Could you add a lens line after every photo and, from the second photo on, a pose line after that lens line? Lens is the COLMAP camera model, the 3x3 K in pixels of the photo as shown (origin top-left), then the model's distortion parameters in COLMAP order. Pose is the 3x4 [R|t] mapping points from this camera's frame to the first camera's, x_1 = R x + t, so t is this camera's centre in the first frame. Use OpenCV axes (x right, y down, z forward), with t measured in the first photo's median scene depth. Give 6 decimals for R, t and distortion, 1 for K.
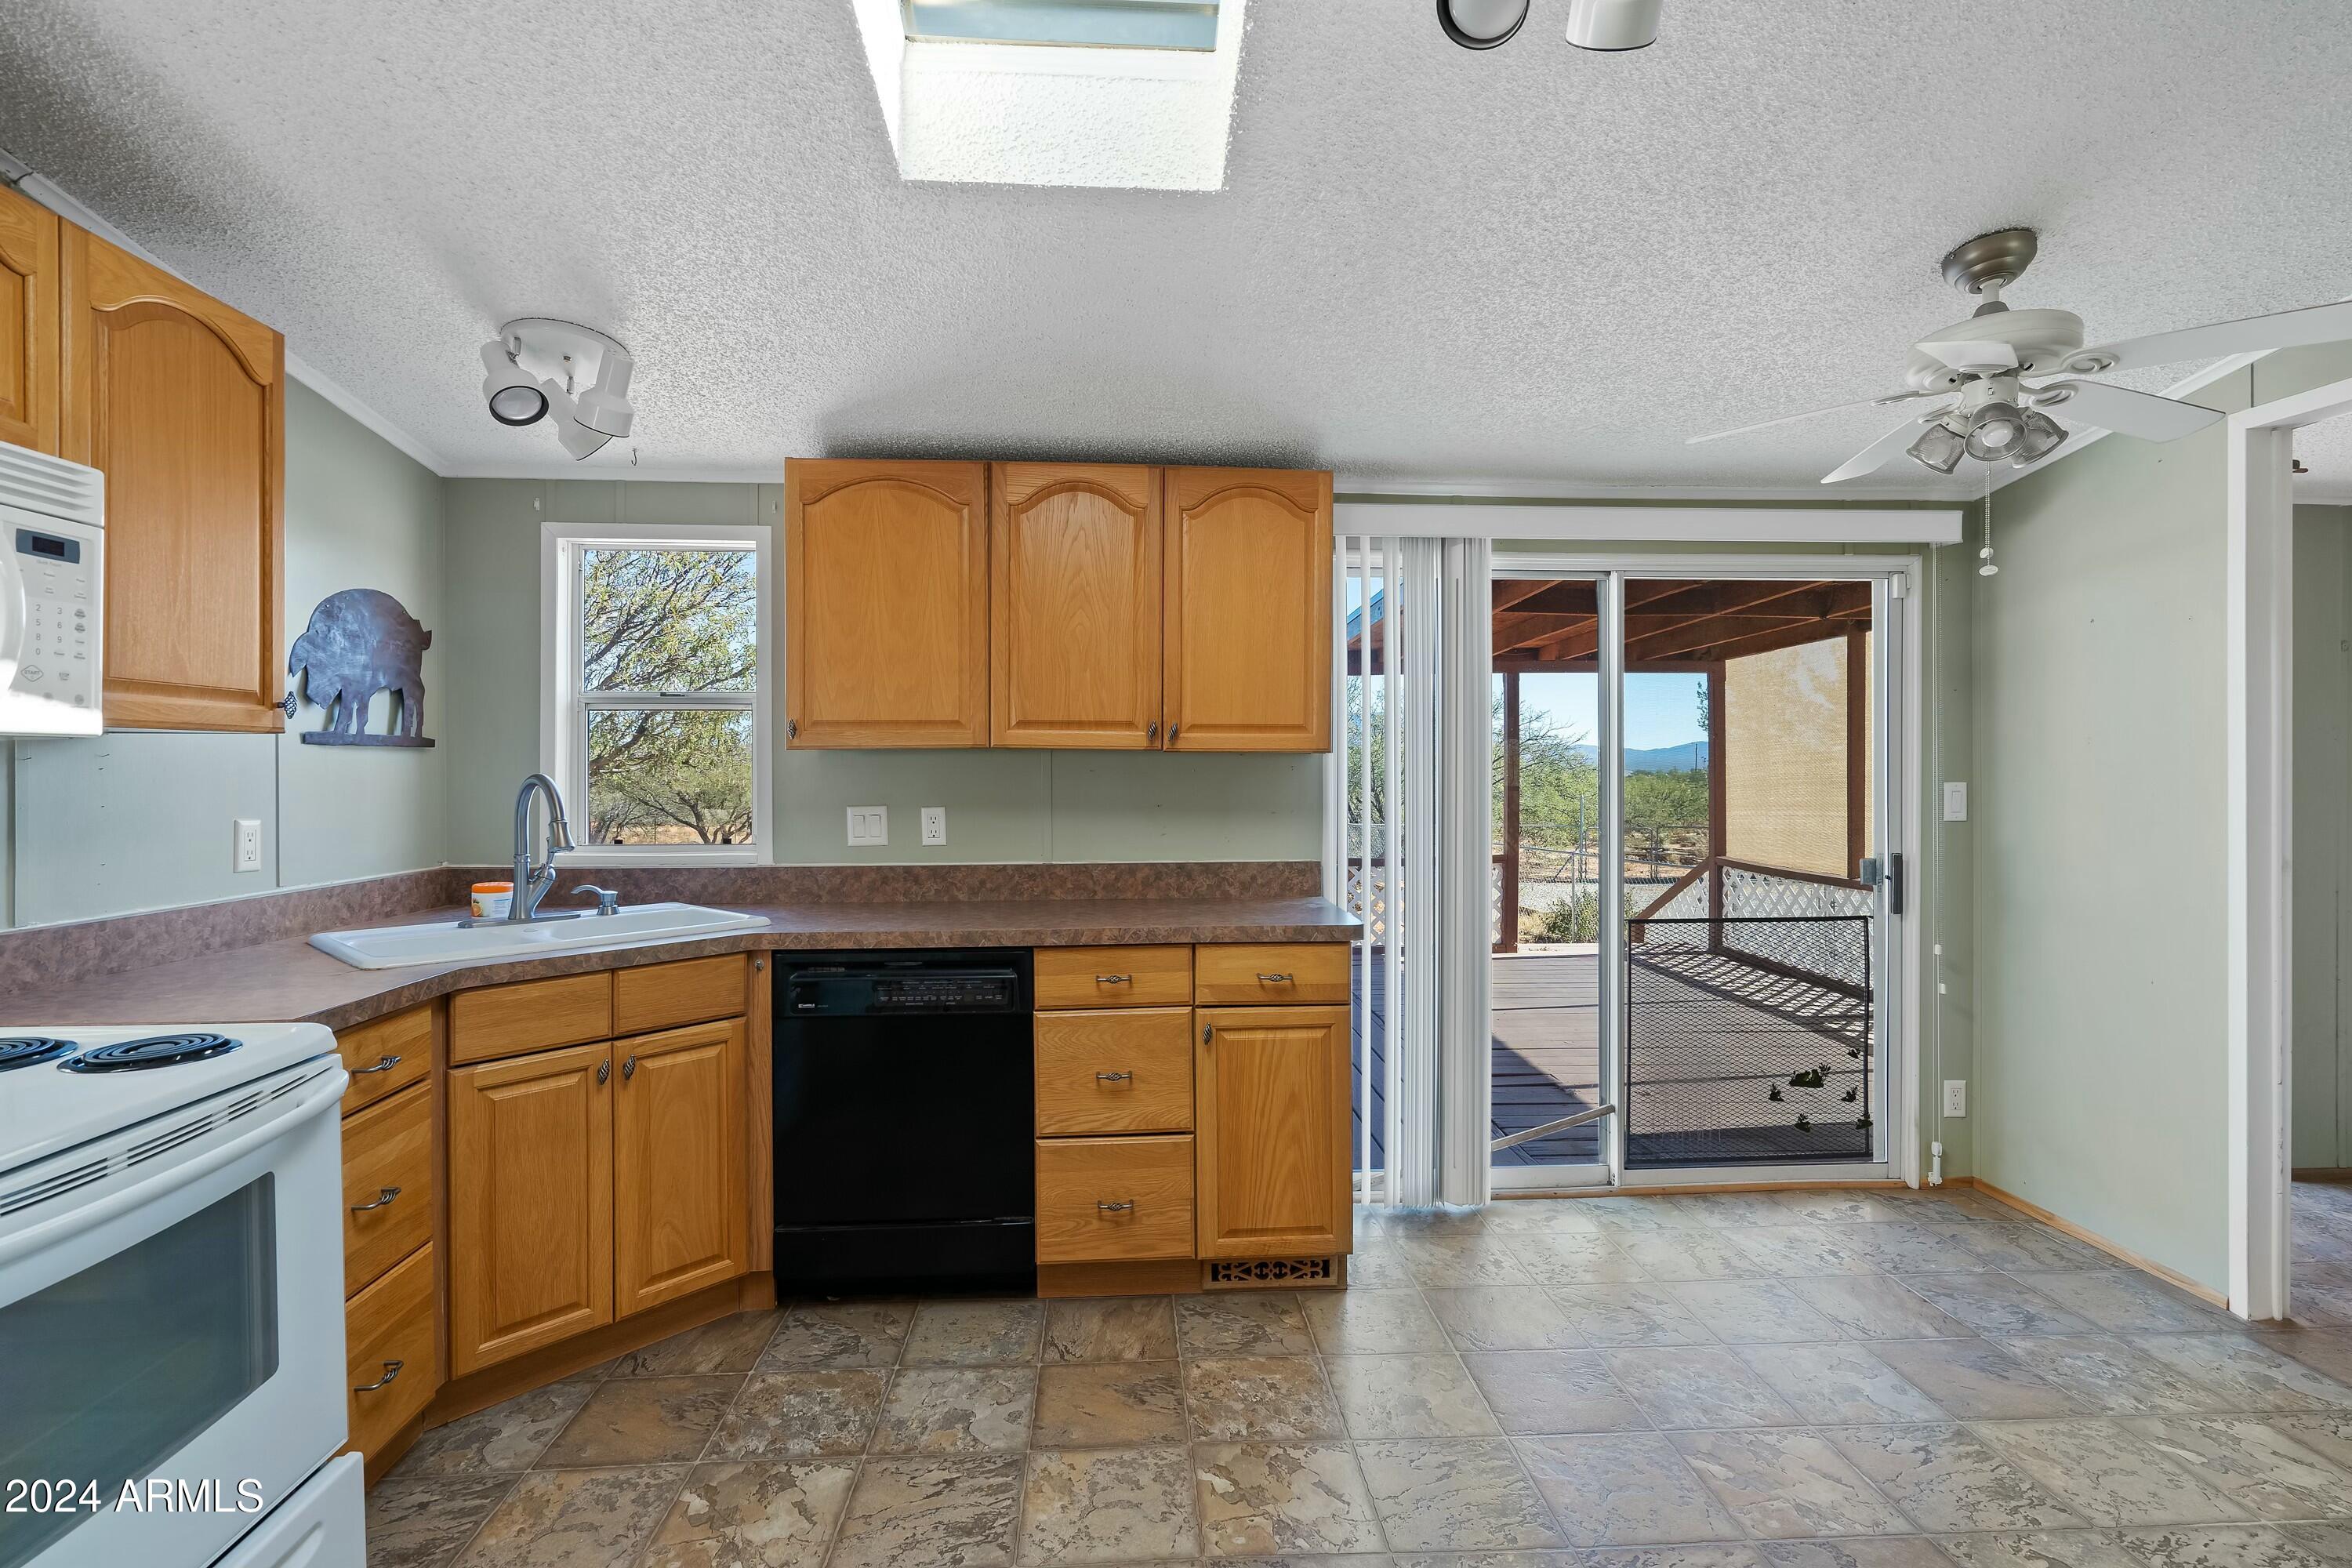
lens RADIAL K [[1100.4, 0, 1178.1], [0, 1100.4, 778.5], [0, 0, 1]] dist [-0.003200, -0.000205]
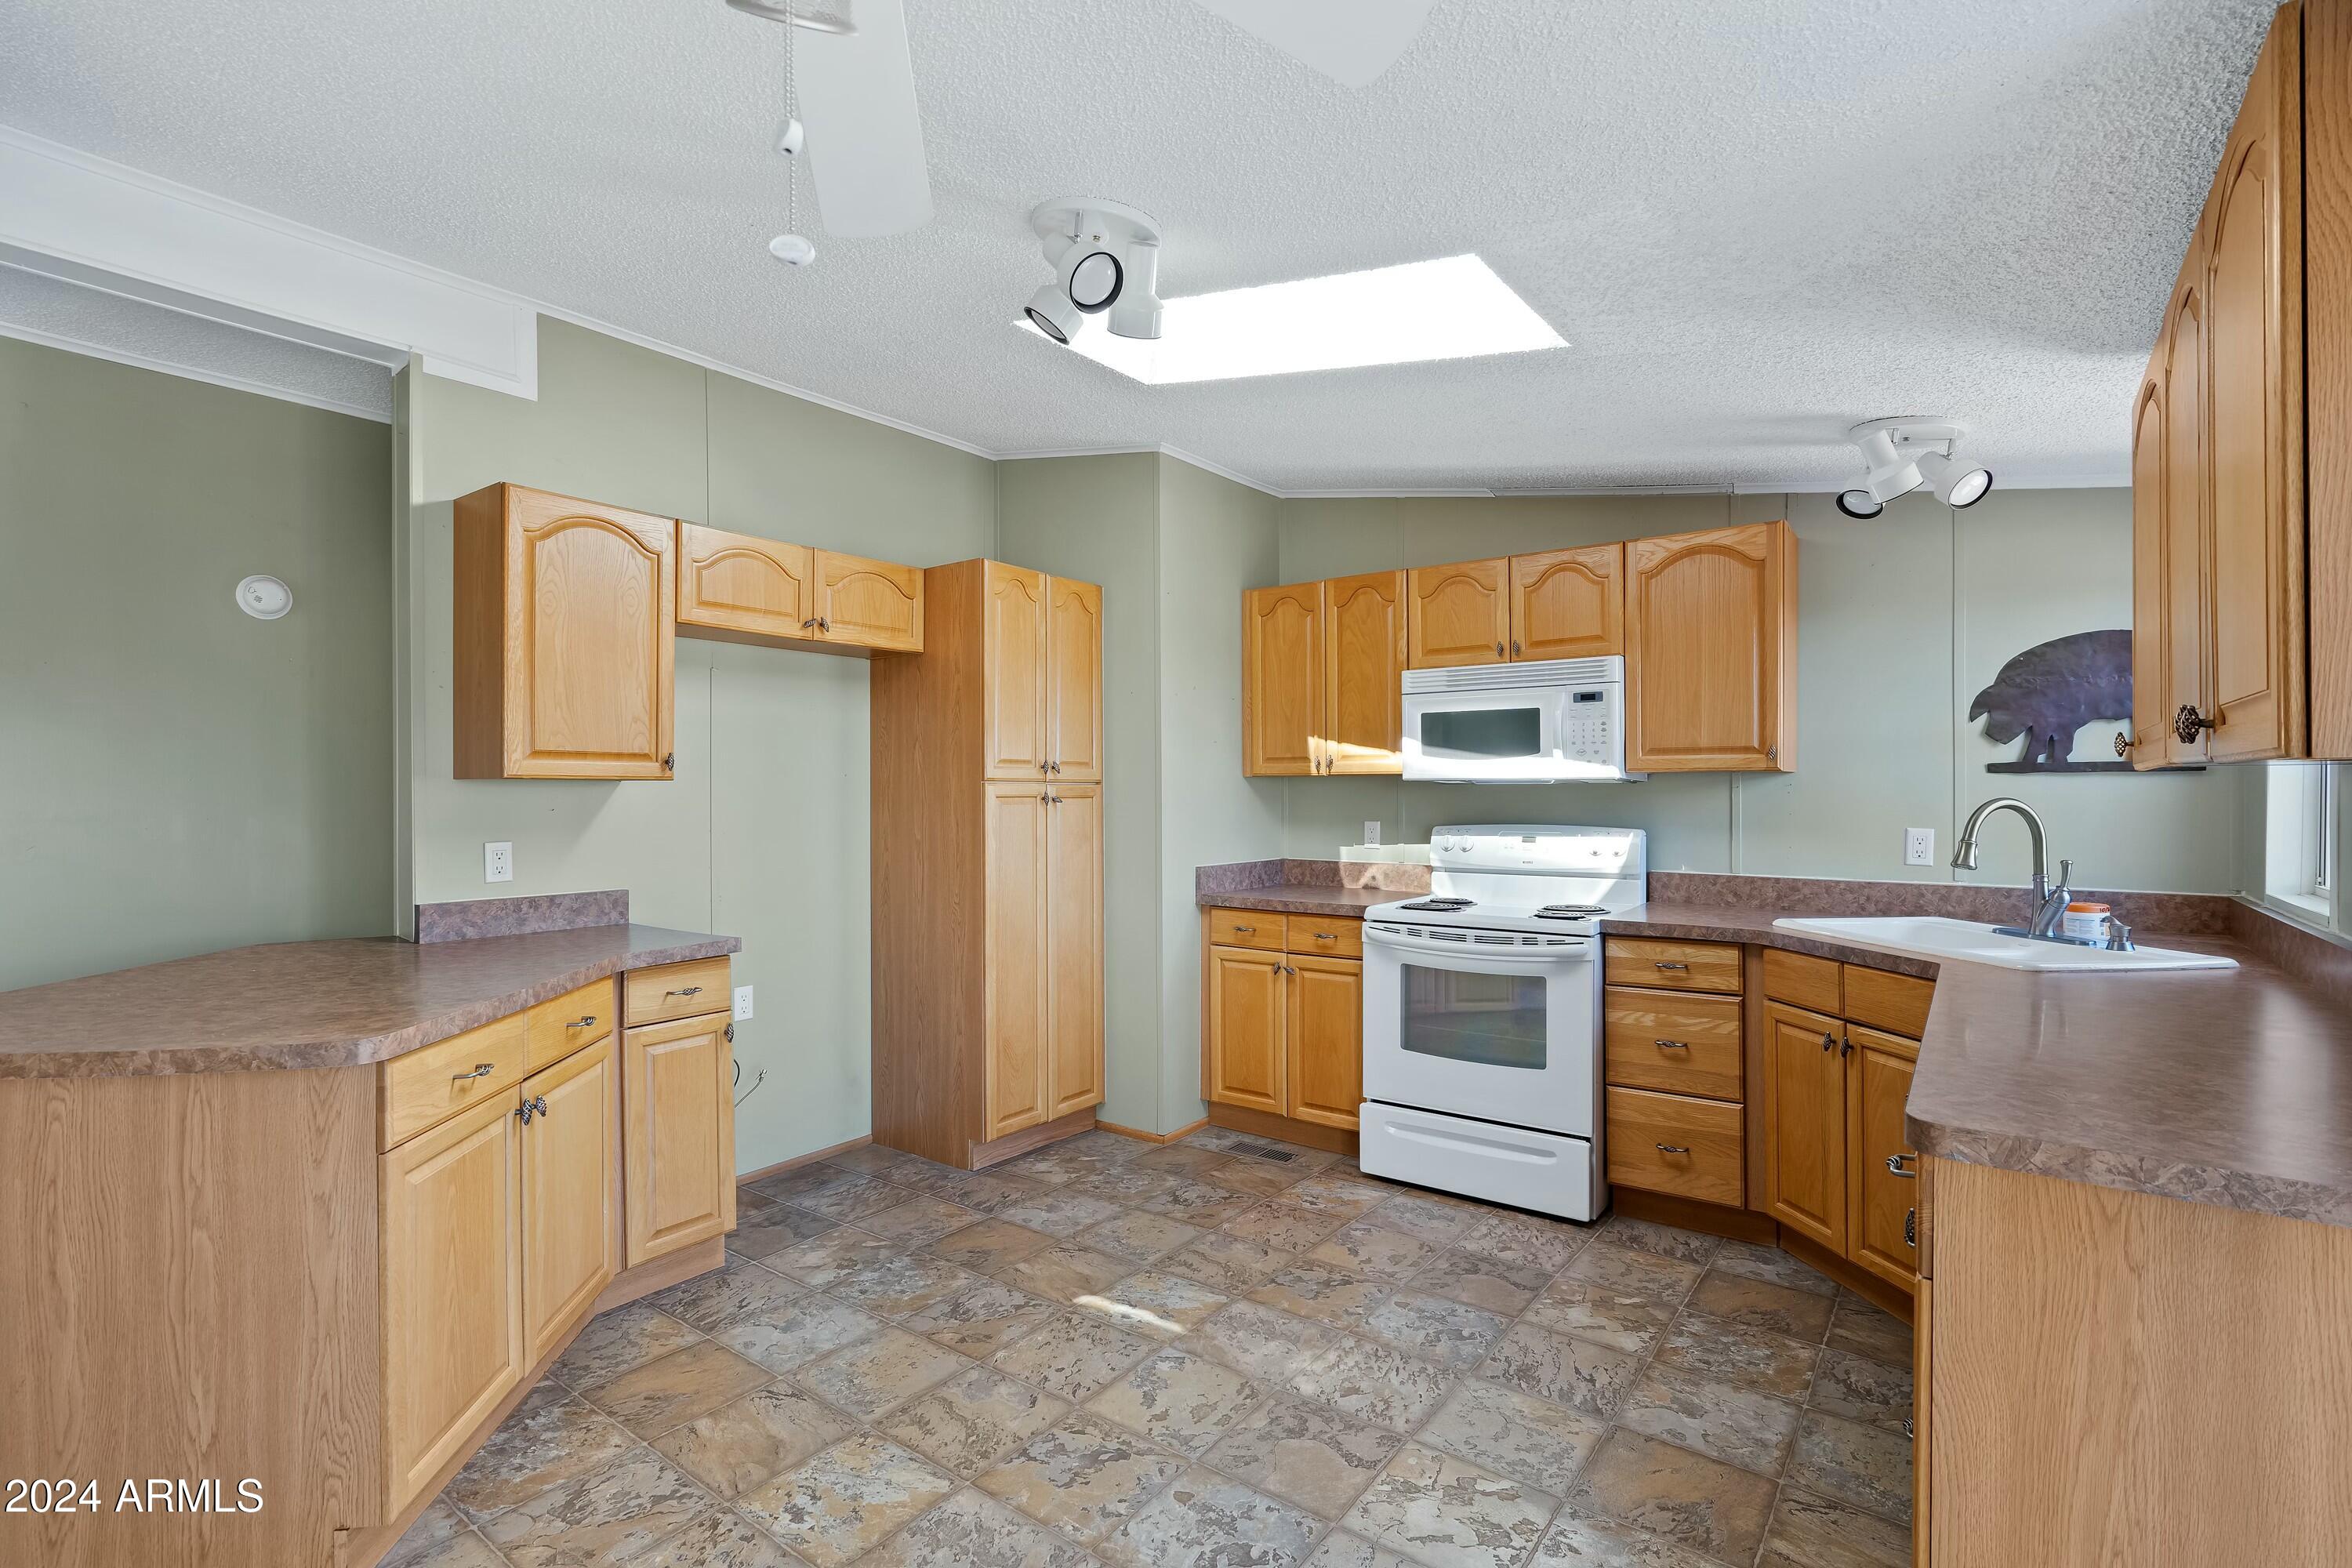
lens RADIAL K [[1100.4, 0, 1178.1], [0, 1100.4, 778.5], [0, 0, 1]] dist [-0.003200, -0.000205]
pose [[-0.651849, -0.006367, -0.758322, 0.767575], [-0.004807, 0.999979, -0.004264, -0.014443], [0.758333, 0.000865, -0.651867, 1.092353]]
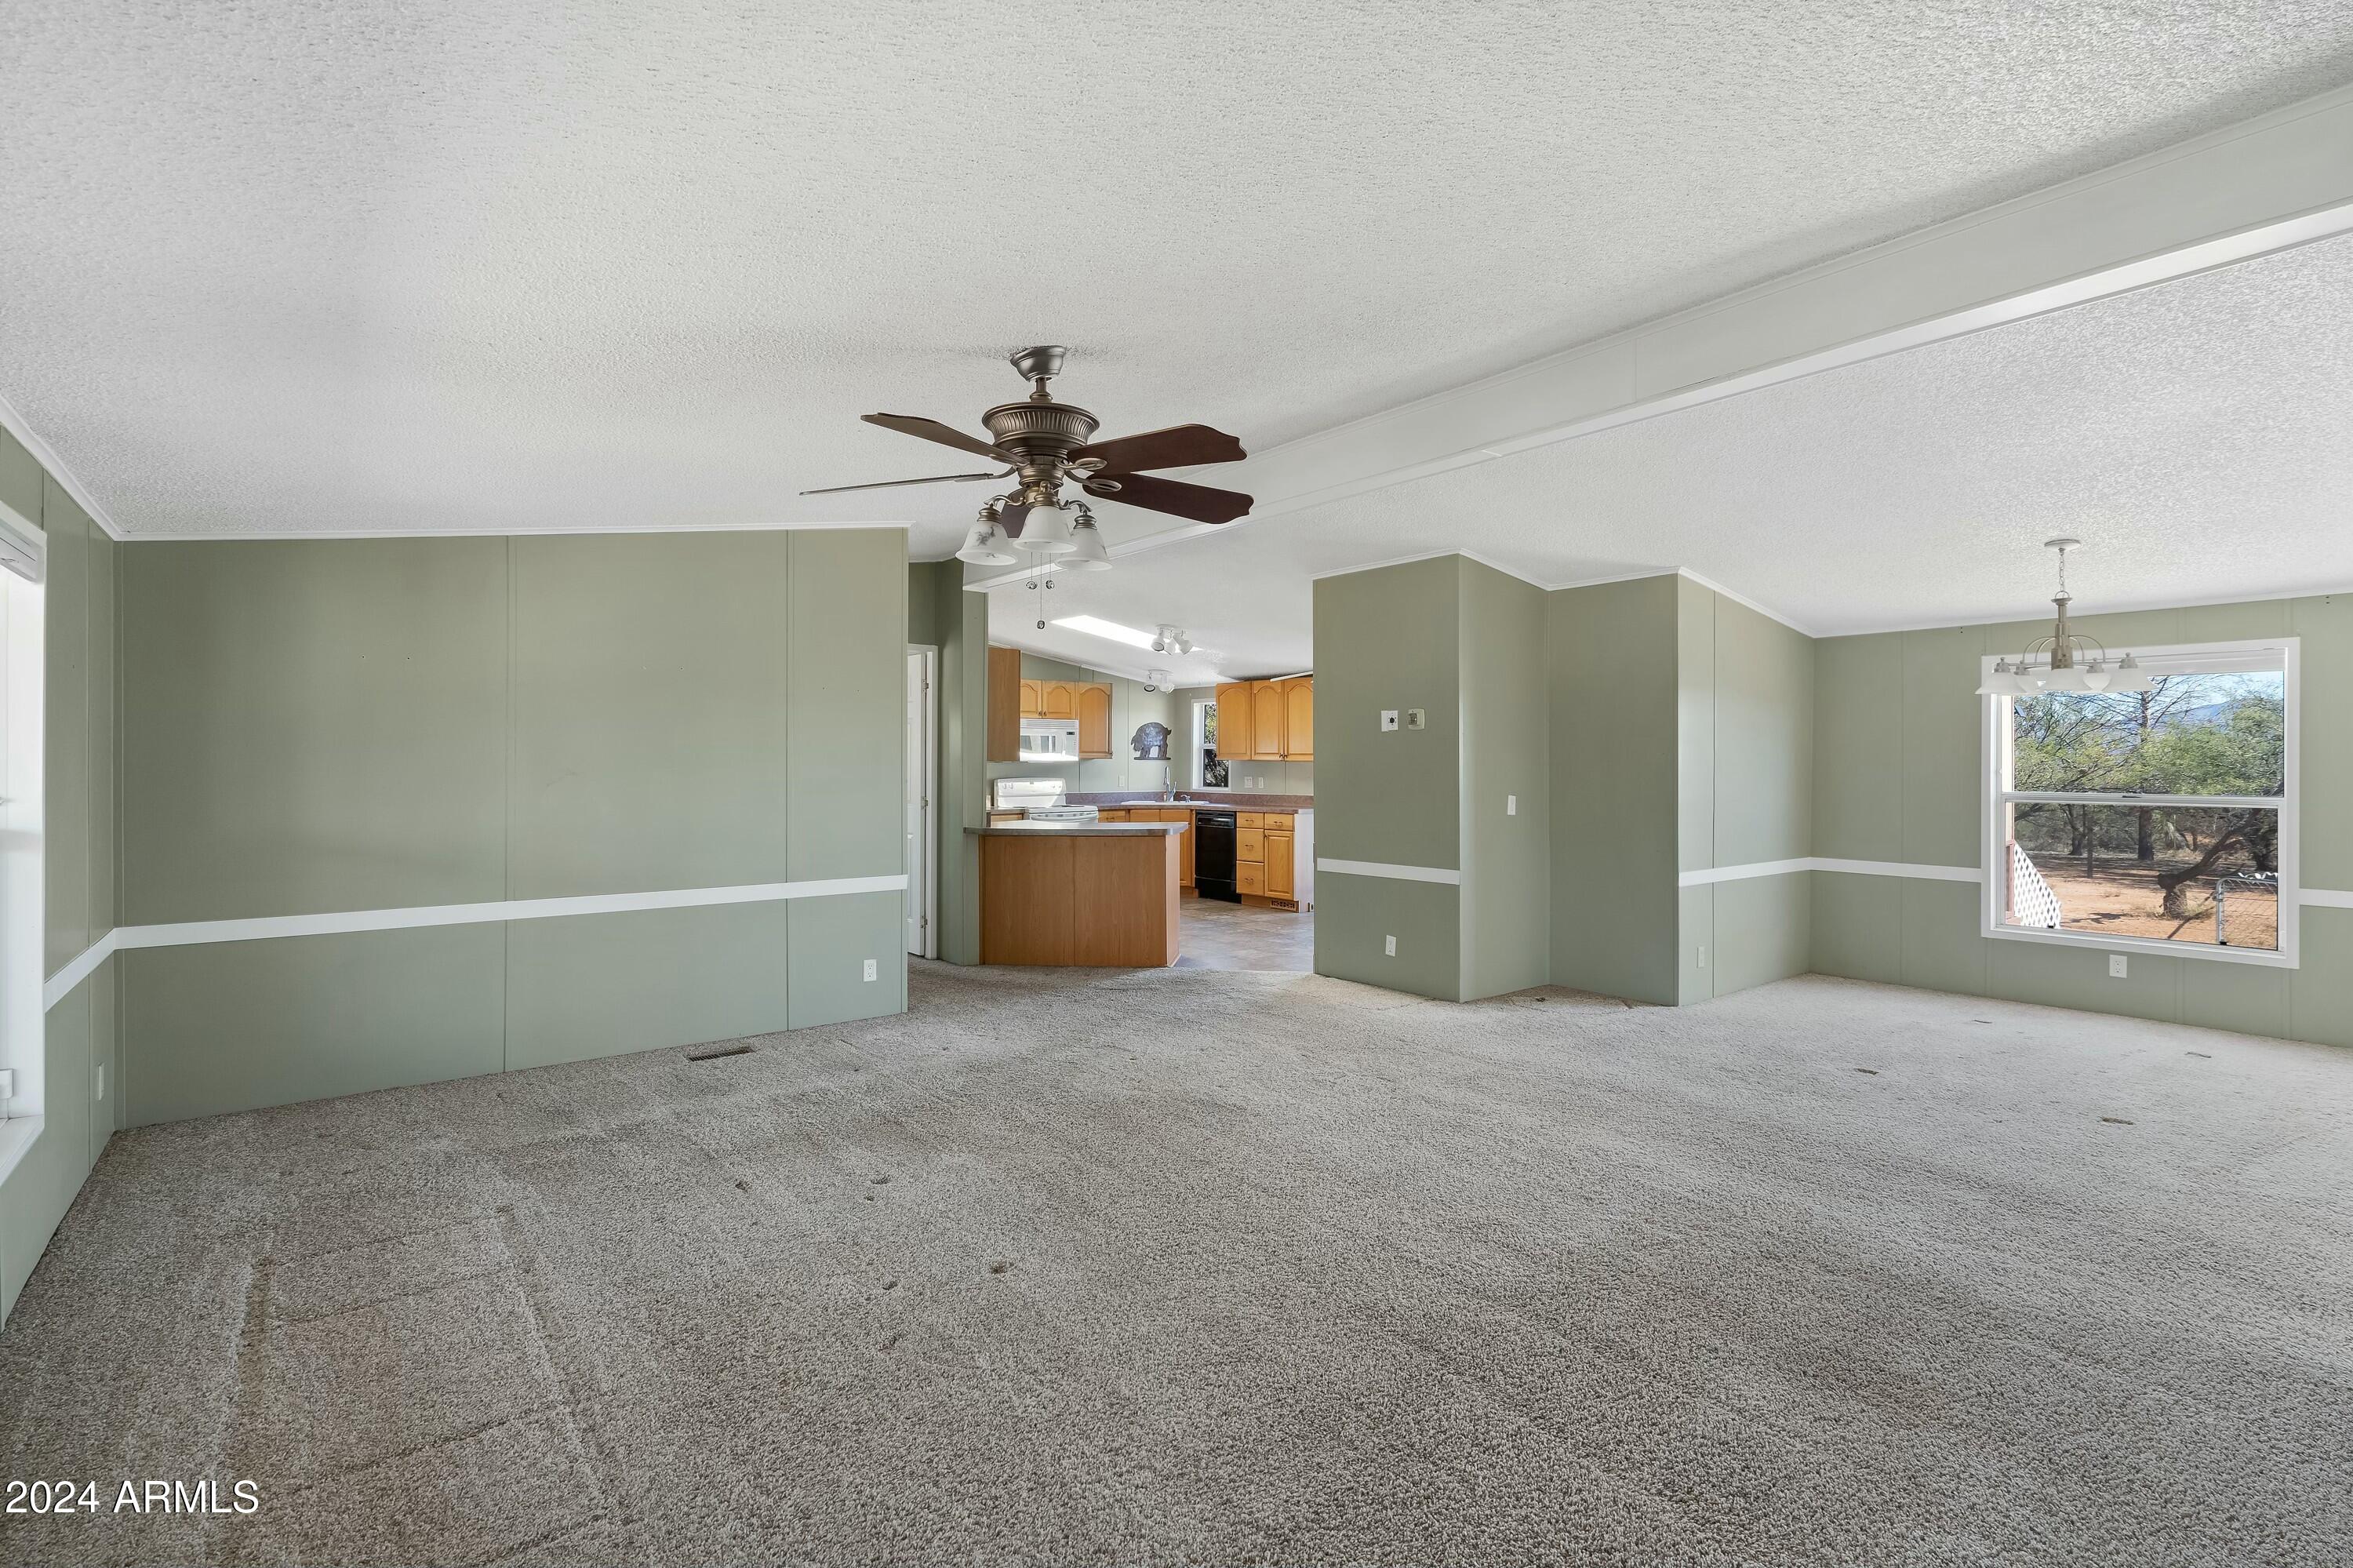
lens RADIAL K [[1100.9, 0, 1178.6], [0, 1100.9, 778.5], [0, 0, 1]] dist [-0.003200, -0.000205]
pose [[0.569579, 0.013696, -0.821822, 2.966832], [-0.008442, 0.999906, 0.010813, -0.005117], [0.821893, 0.000779, 0.569641, -1.402170]]
